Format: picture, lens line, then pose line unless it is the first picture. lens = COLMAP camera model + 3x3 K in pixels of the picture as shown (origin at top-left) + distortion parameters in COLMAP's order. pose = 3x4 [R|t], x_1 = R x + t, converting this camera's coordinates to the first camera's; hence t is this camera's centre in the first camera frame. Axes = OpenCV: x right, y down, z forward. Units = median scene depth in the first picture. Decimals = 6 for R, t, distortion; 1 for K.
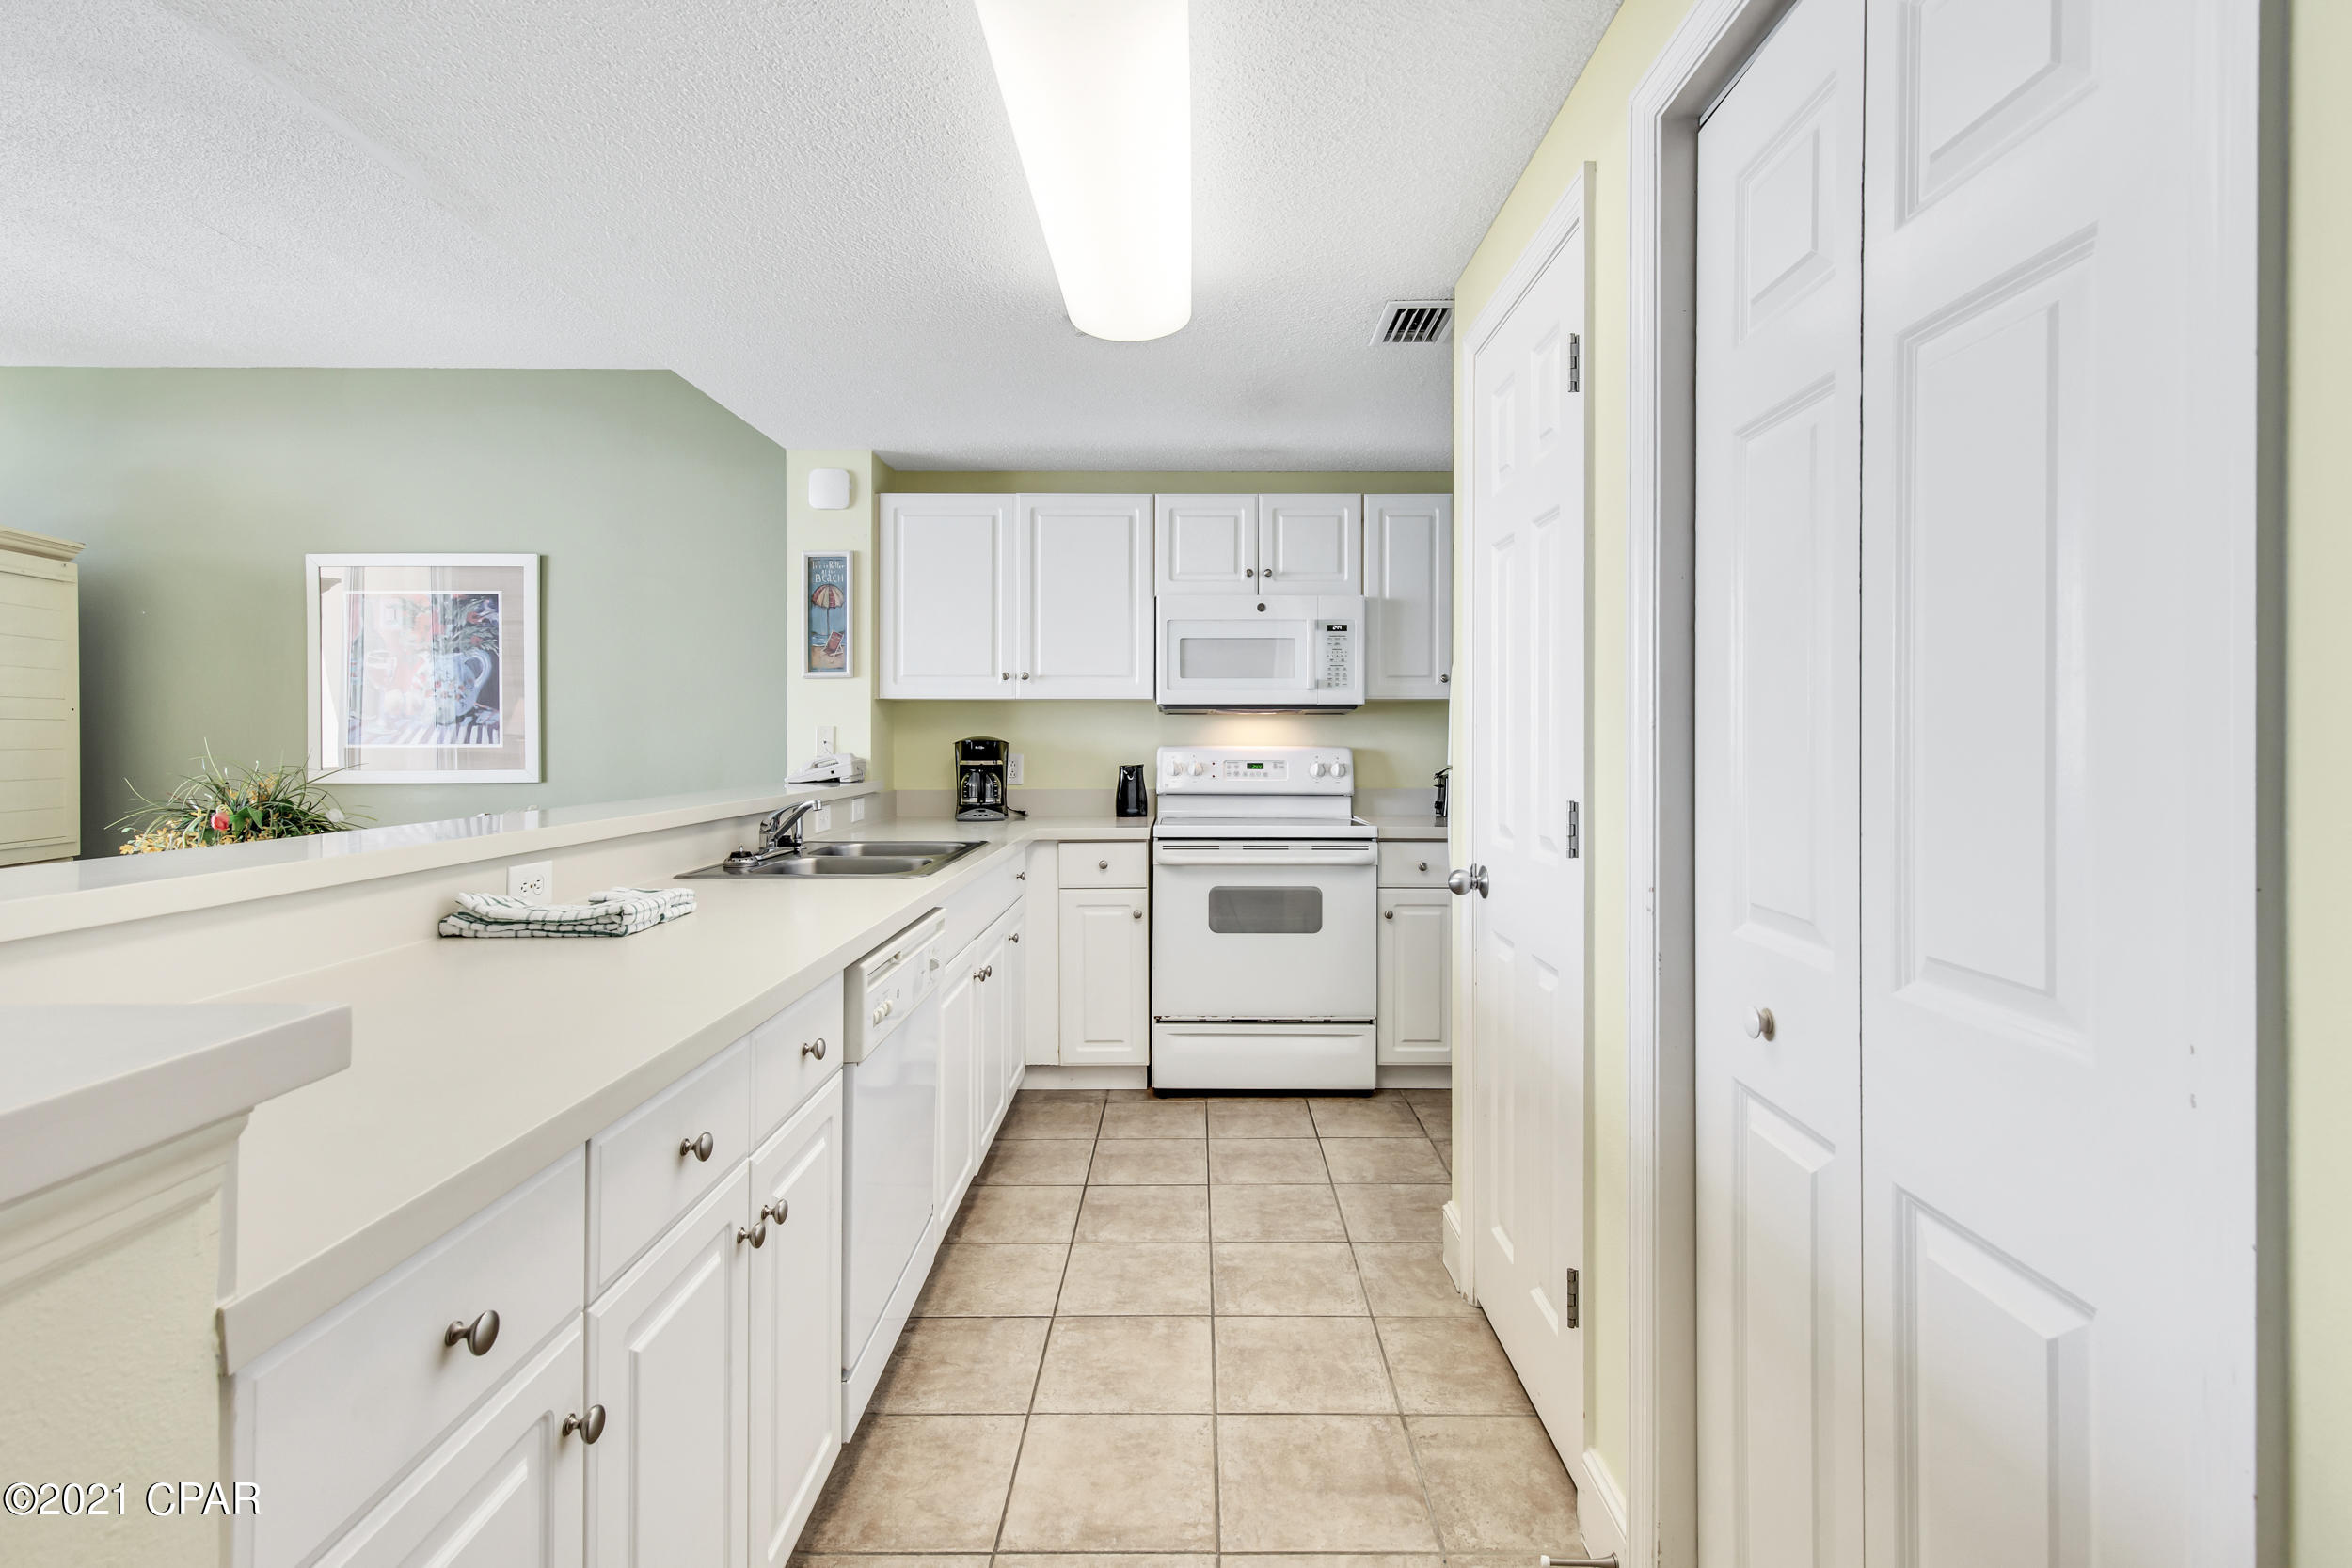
lens RADIAL K [[1125.9, 0, 1226.3], [0, 1125.9, 737.8], [0, 0, 1]] dist [0.011828, -0.000784]
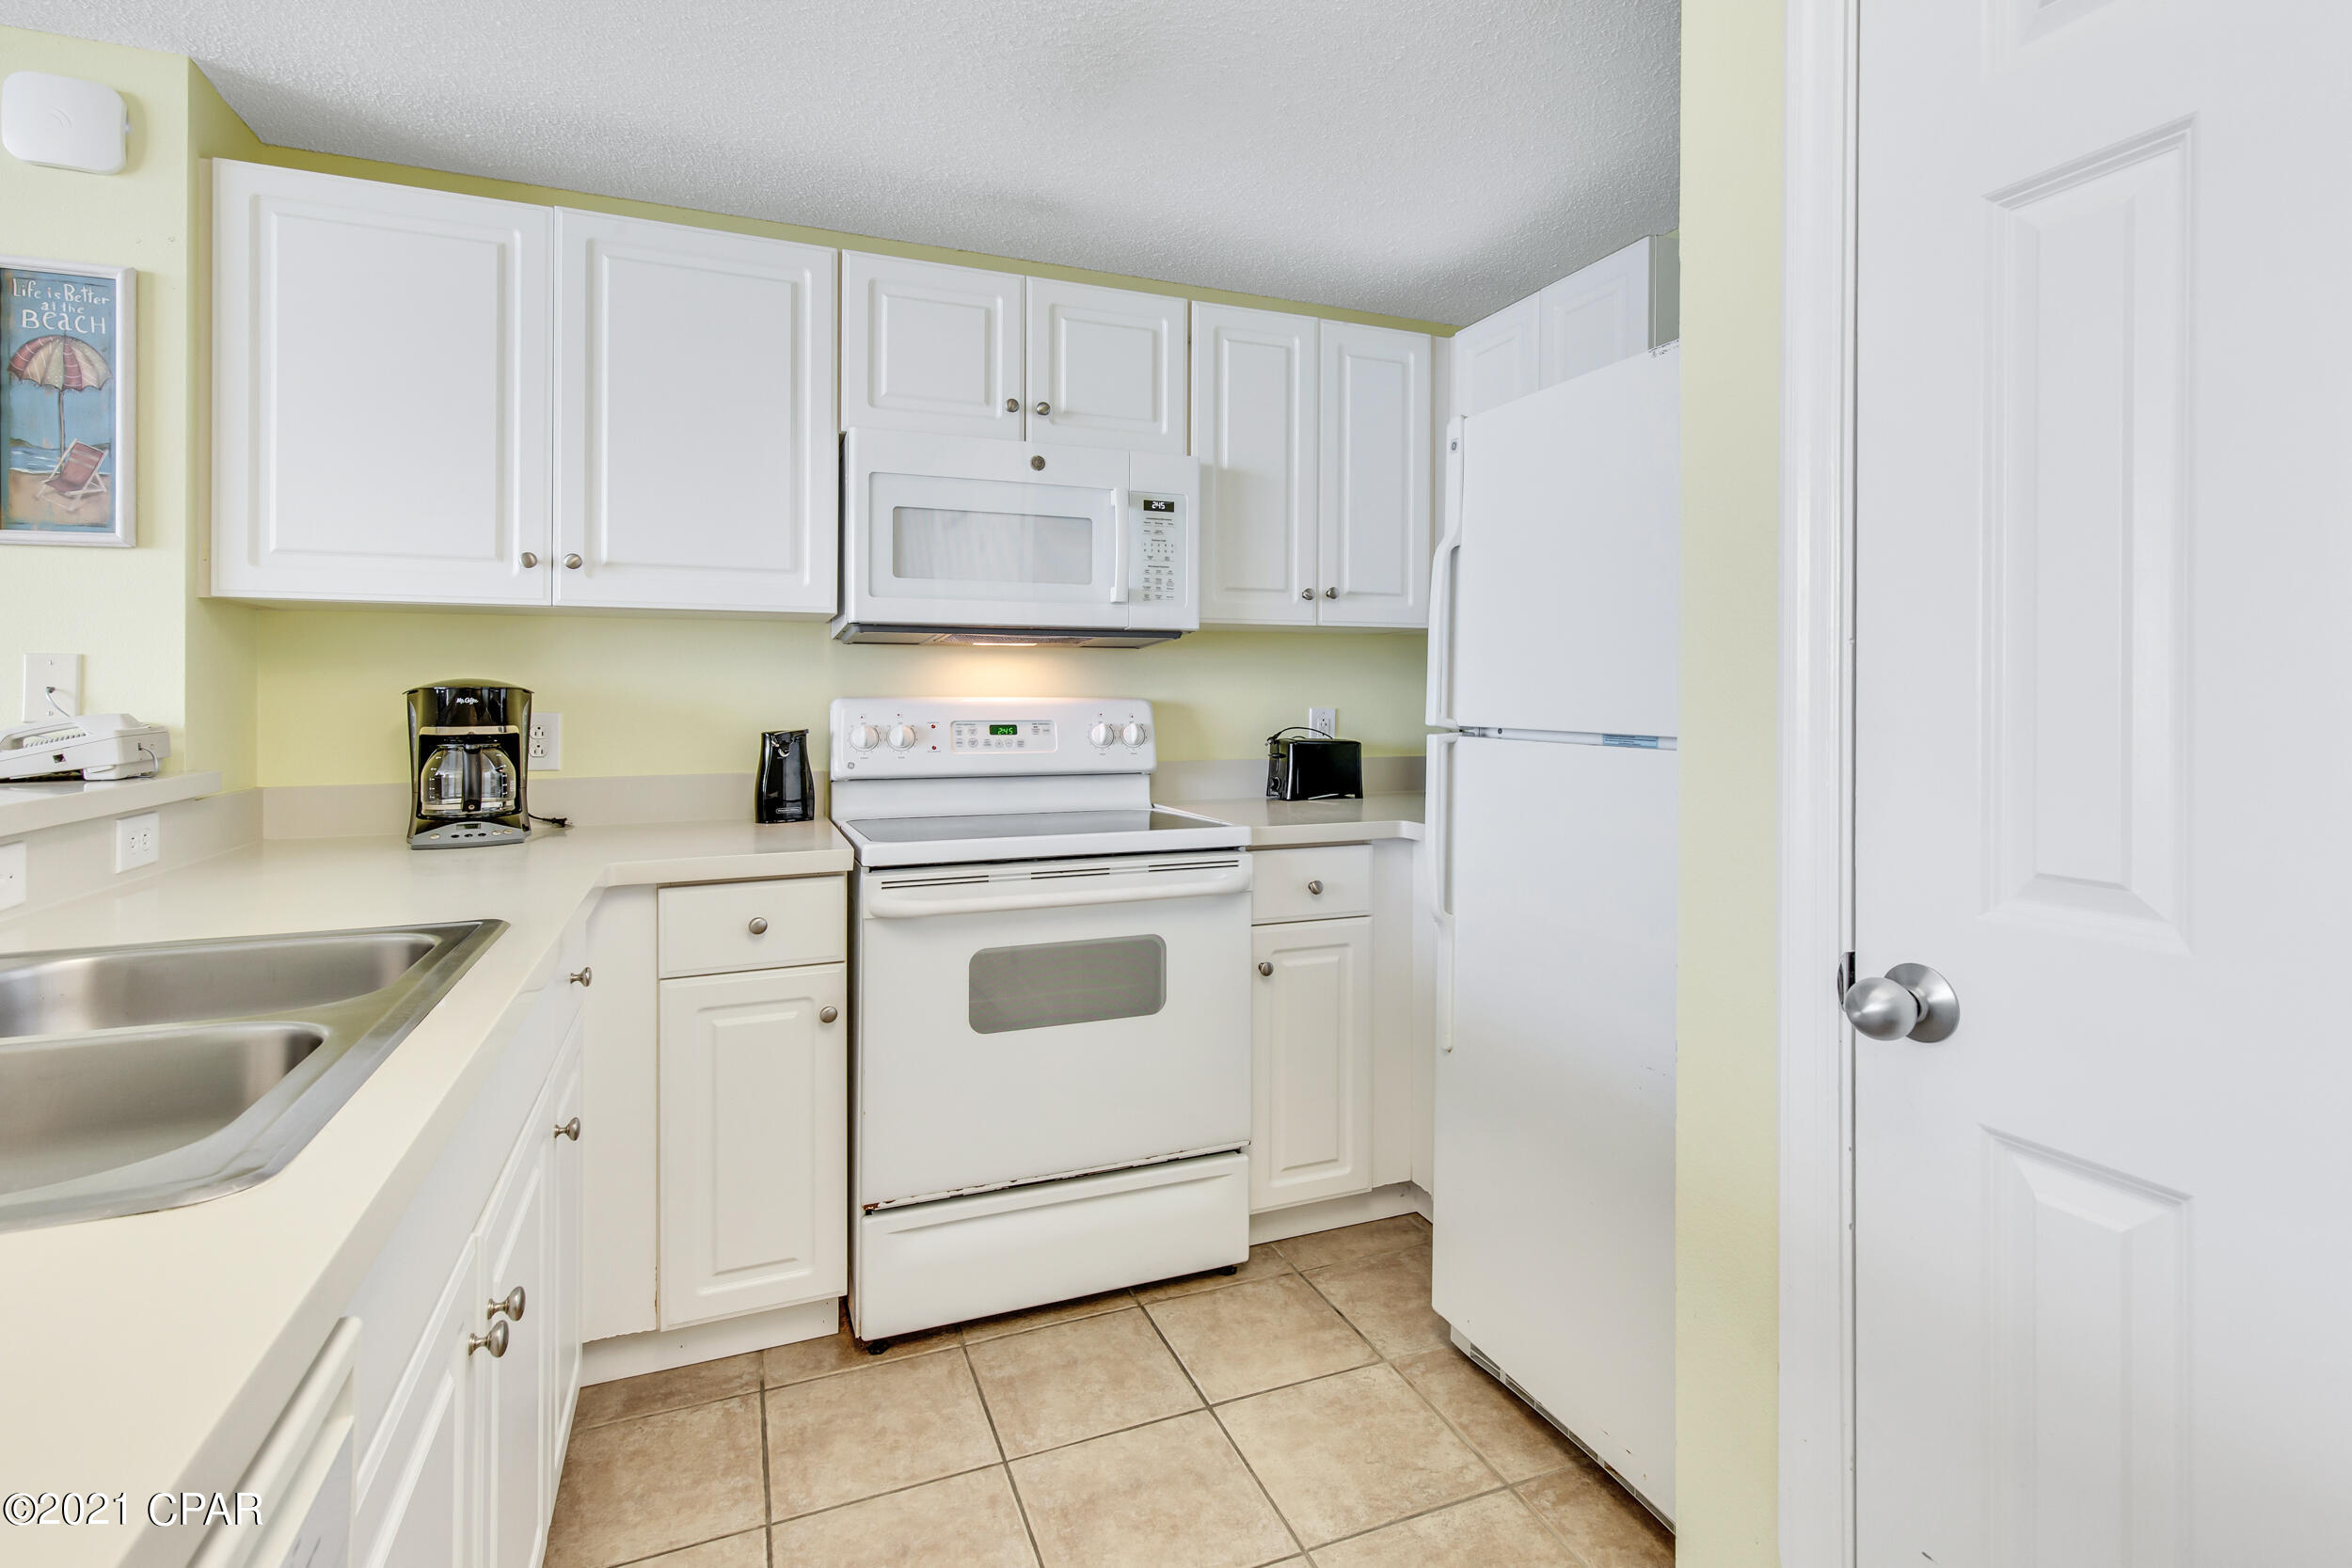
lens RADIAL K [[1127.9, 0, 1253.8], [0, 1127.9, 689.3], [0, 0, 1]] dist [0.007545, -0.000504]
pose [[0.918468, 0.001451, 0.395492, -0.102664], [0.000279, 0.999991, -0.004316, 0.006337], [-0.395494, 0.004074, 0.918459, 0.422928]]
